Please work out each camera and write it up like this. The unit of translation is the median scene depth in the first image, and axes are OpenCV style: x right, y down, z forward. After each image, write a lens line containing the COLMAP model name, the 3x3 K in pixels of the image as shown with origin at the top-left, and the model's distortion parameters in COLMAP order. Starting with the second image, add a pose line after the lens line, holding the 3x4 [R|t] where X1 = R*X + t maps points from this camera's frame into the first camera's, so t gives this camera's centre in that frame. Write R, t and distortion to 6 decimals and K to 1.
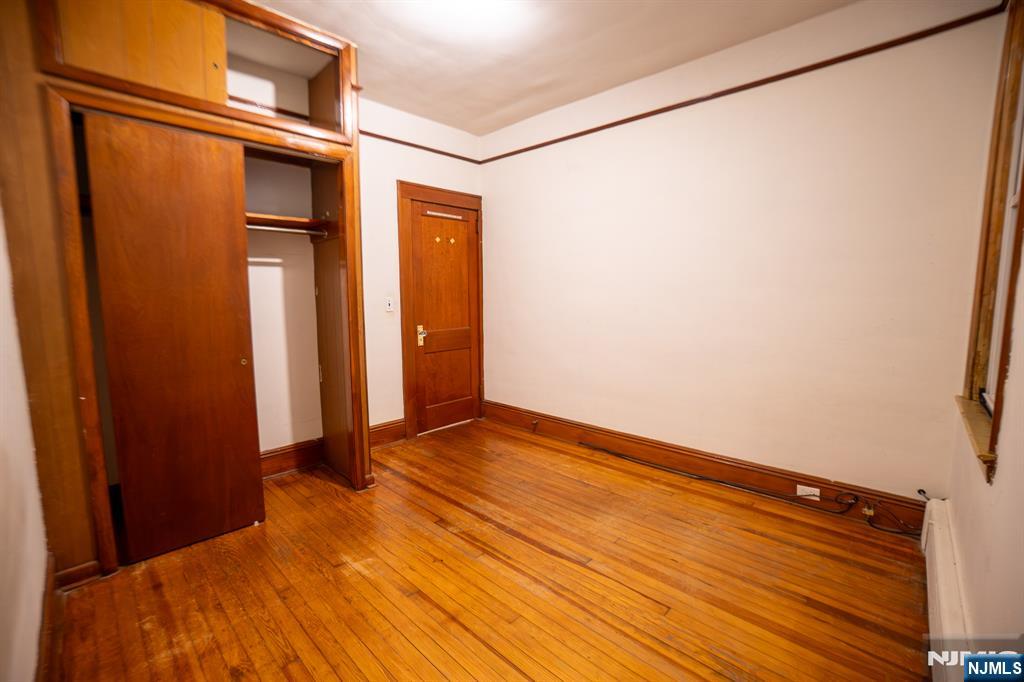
lens RADIAL K [[489.8, 0, 544.8], [0, 489.8, 342.5], [0, 0, 1]] dist [0.000407, -0.000055]
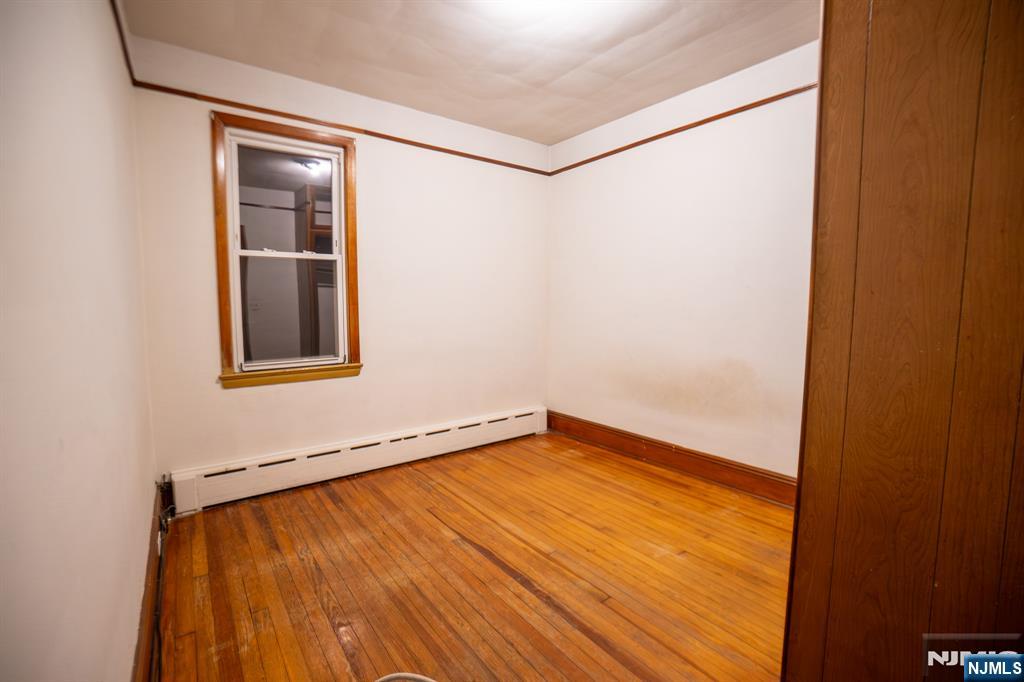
lens RADIAL K [[445.6, 0, 512.0], [0, 445.6, 341.0], [0, 0, 1]] dist [-0.002323, -0.000303]
pose [[-0.976108, -0.016673, 0.216644, -0.244198], [0.025795, 0.981109, 0.191726, -0.187793], [-0.215748, 0.192733, -0.957239, 1.812045]]
